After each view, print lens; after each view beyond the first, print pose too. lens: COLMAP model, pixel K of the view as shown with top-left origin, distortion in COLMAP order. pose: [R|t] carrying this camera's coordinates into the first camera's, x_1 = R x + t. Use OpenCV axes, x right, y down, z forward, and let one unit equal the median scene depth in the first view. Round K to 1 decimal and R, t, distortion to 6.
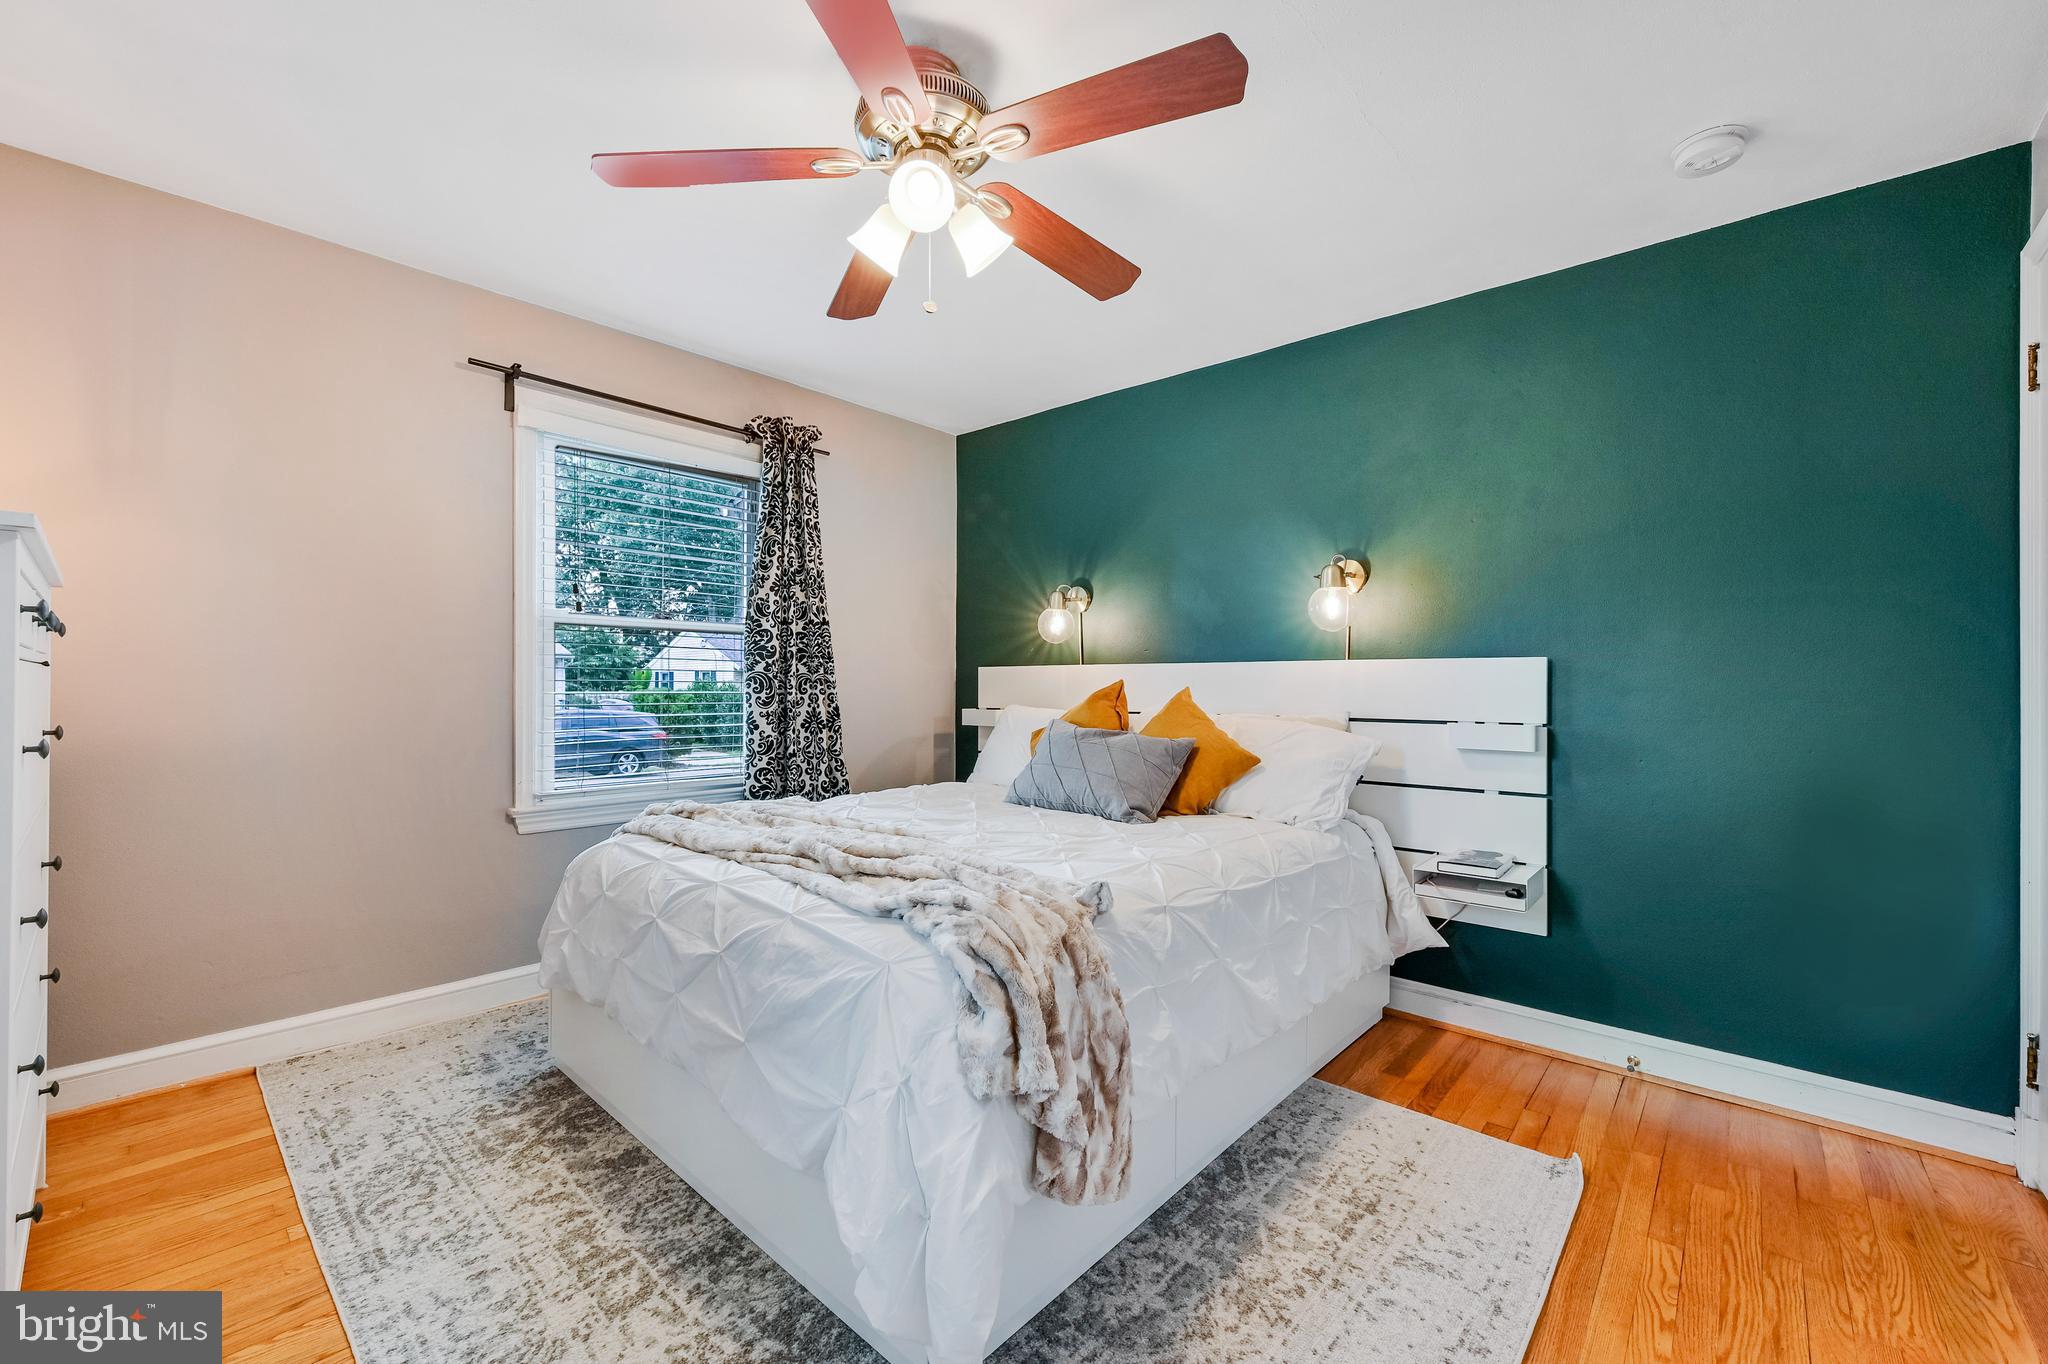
lens RADIAL K [[828.5, 0, 1025.6], [0, 828.5, 679.9], [0, 0, 1]] dist [-0.002902, -0.000101]
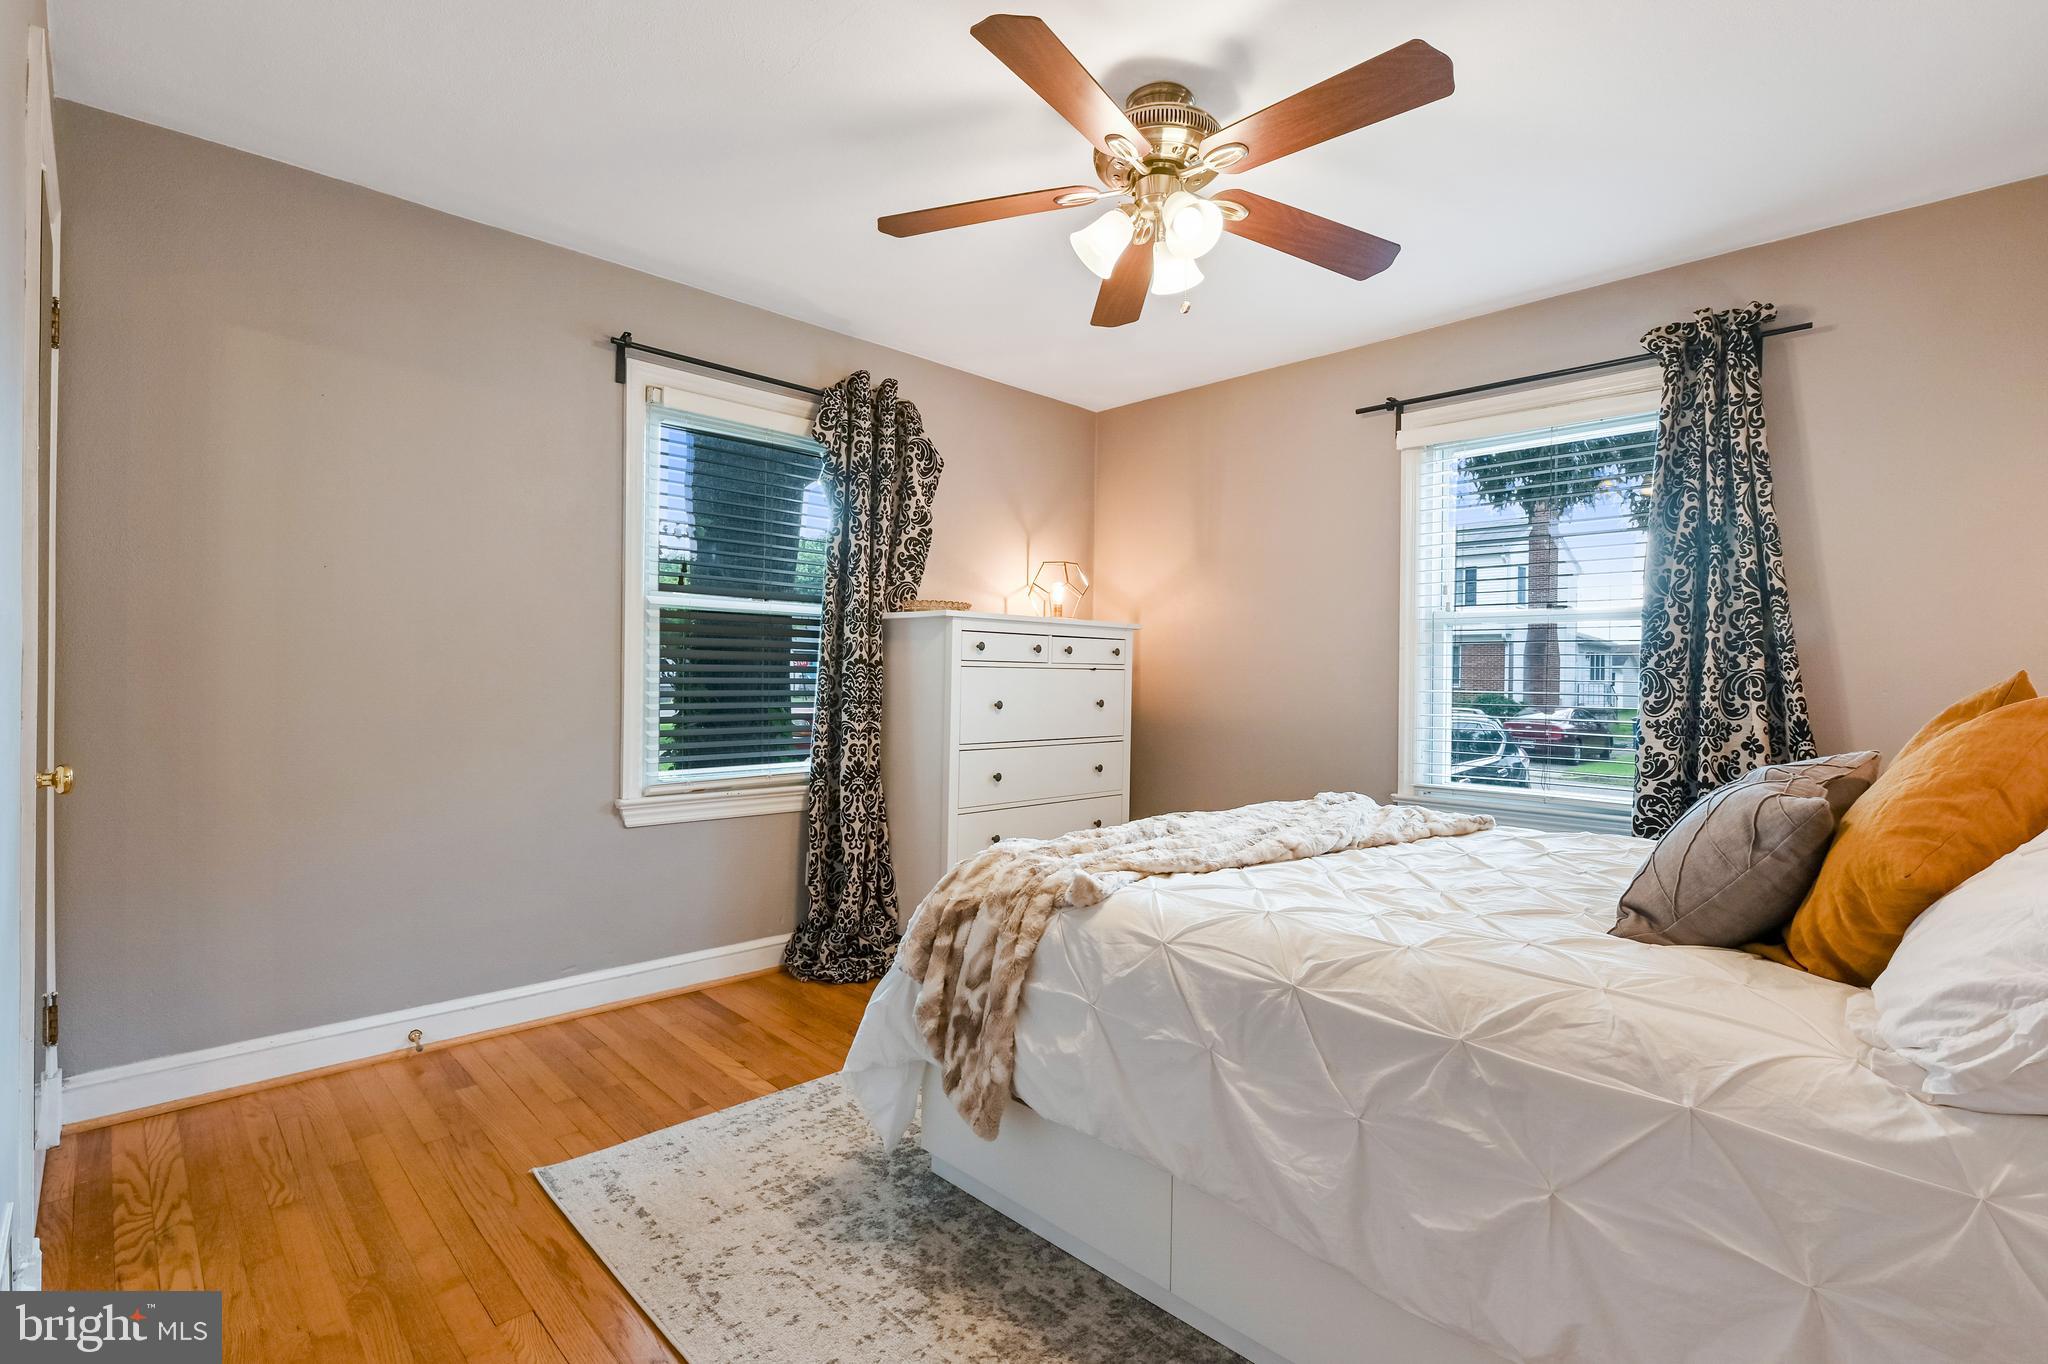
lens RADIAL K [[967.6, 0, 1025.5], [0, 967.6, 683.8], [0, 0, 1]] dist [-0.006267, -0.000234]
pose [[-0.074714, -0.000404, -0.997205, 0.604429], [-0.010644, 0.999943, 0.000393, 0.010369], [0.997148, 0.010643, -0.074714, 0.499643]]
